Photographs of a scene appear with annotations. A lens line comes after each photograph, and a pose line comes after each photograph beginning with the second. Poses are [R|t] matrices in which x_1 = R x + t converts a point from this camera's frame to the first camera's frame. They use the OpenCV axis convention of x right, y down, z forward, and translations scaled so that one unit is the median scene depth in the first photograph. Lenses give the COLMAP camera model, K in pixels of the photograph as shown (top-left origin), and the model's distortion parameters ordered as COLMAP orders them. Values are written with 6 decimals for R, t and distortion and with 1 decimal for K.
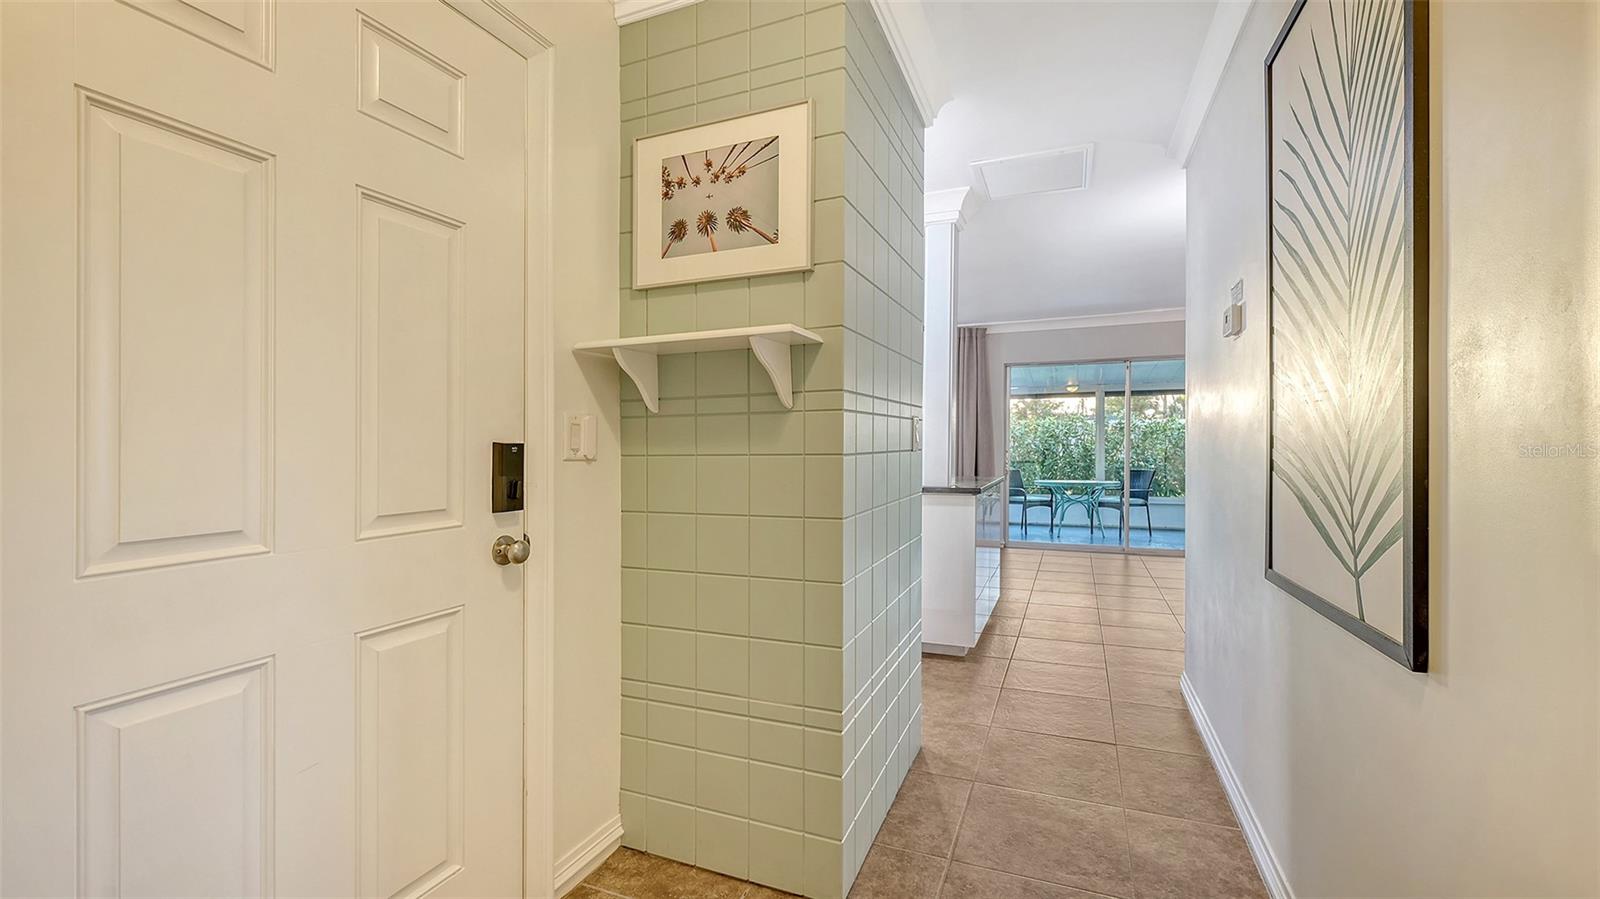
lens RADIAL K [[671.3, 0, 799.5], [0, 671.3, 445.9], [0, 0, 1]] dist [-0.000519, -0.000044]
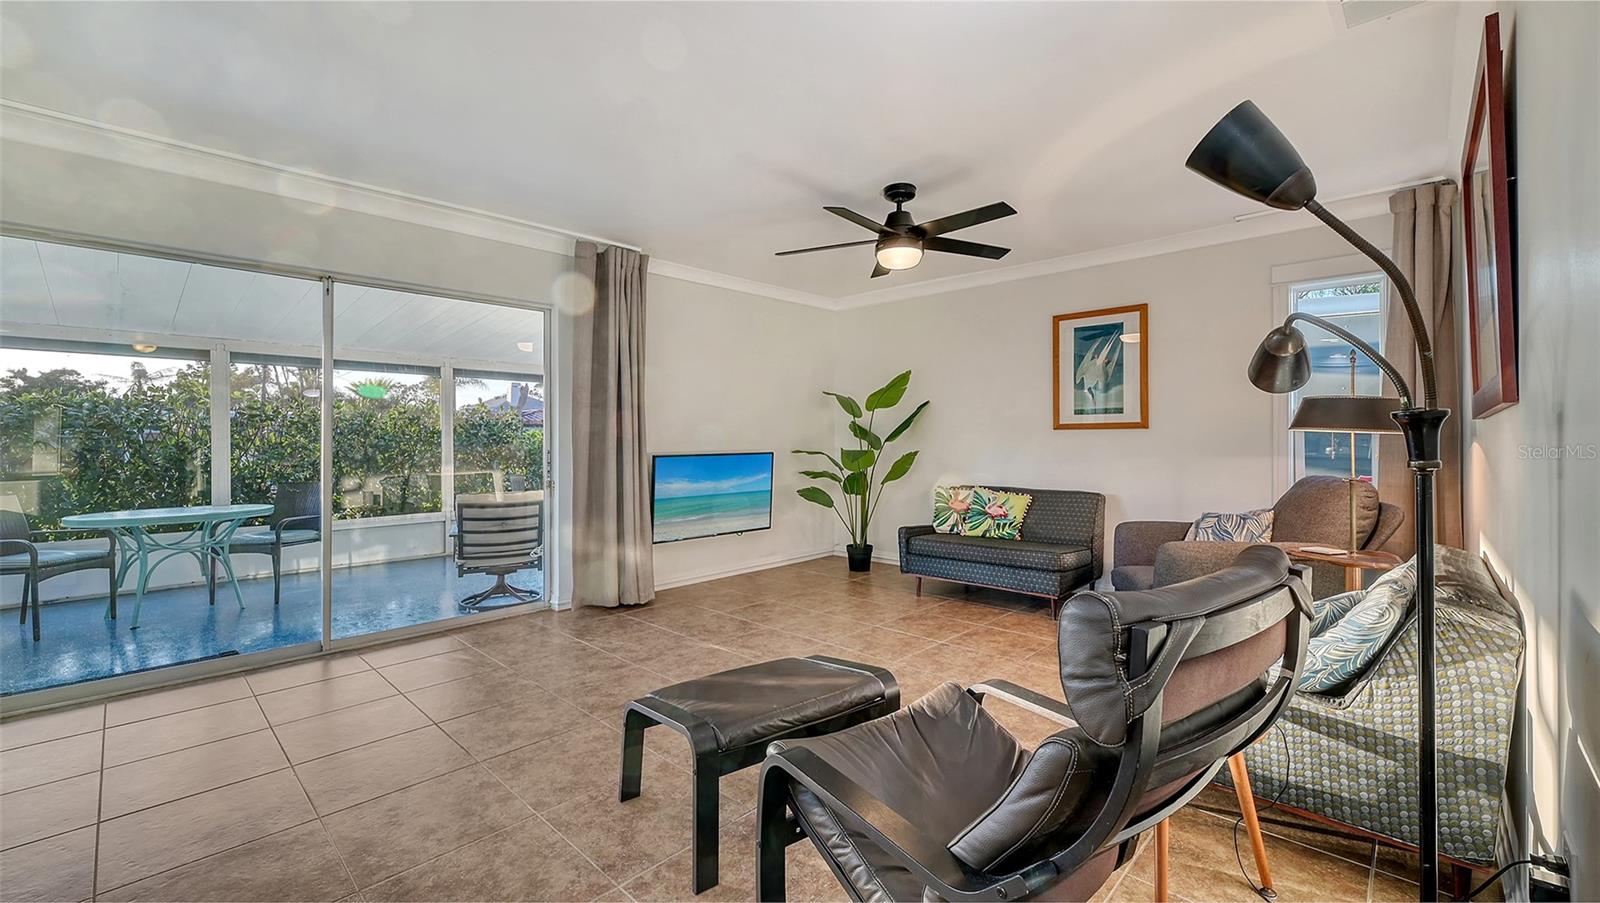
lens RADIAL K [[637.7, 0, 804.5], [0, 637.7, 442.6], [0, 0, 1]] dist [0.002881, 0.000442]
pose [[0.355892, 0.001460, 0.934526, 0.113902], [-0.000045, 0.999999, -0.001545, -0.000830], [-0.934527, 0.000508, 0.355892, 0.351080]]
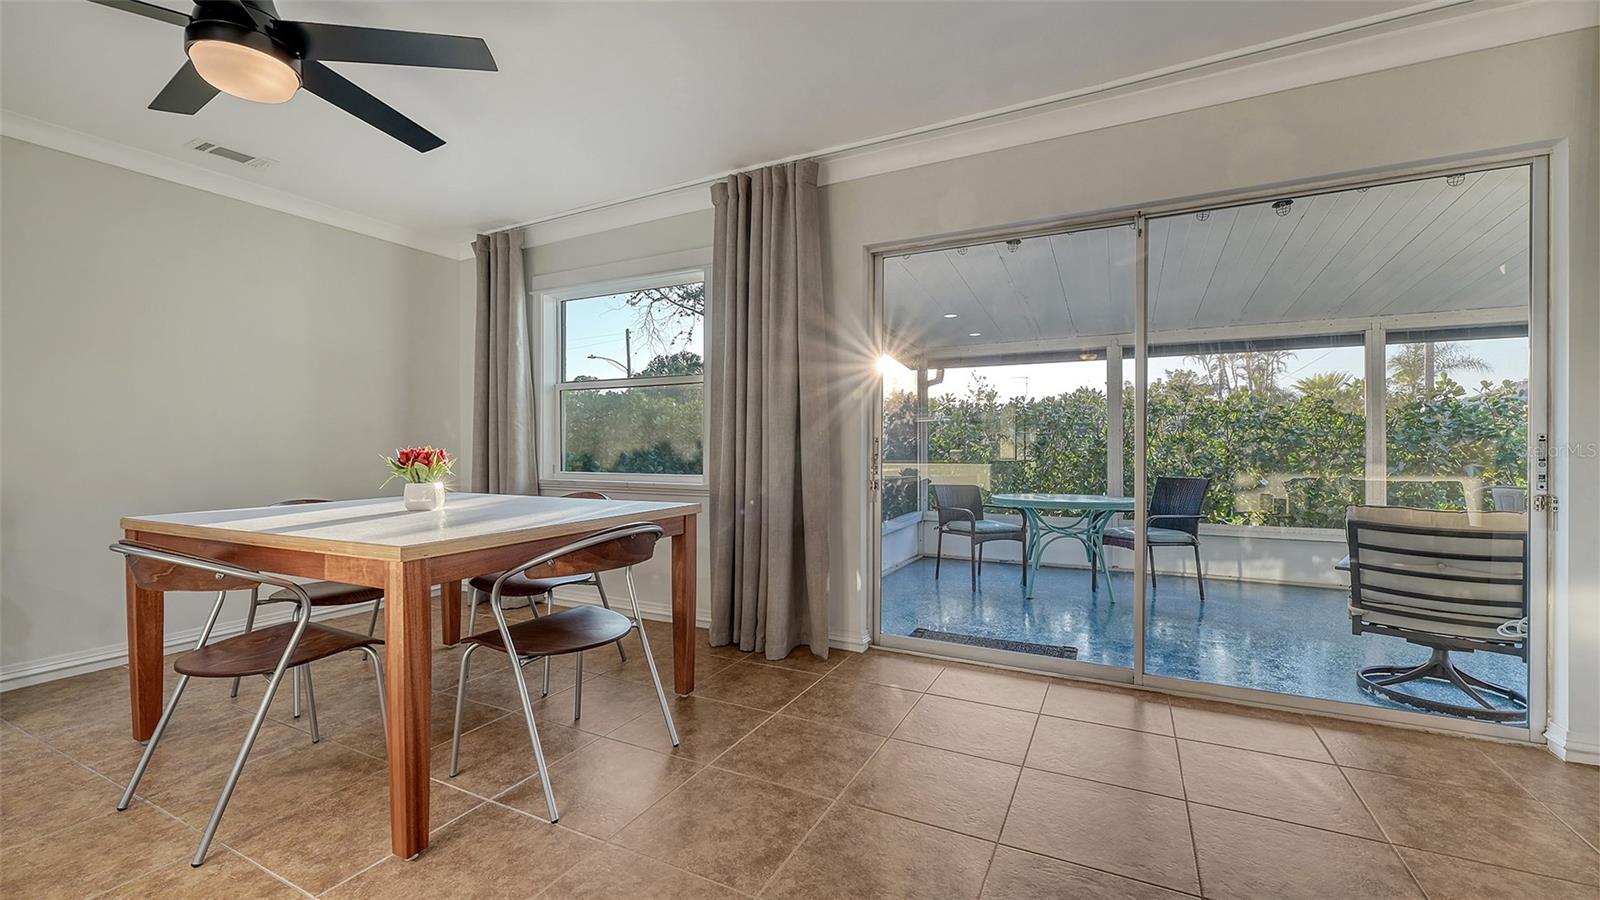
lens RADIAL K [[645.6, 0, 796.8], [0, 645.6, 443.1], [0, 0, 1]] dist [-0.000712, -0.000324]
pose [[0.996948, 0.004138, -0.077964, 0.224888], [-0.004283, 0.999989, -0.001695, 0.008509], [0.077956, 0.002023, 0.996955, 0.431203]]
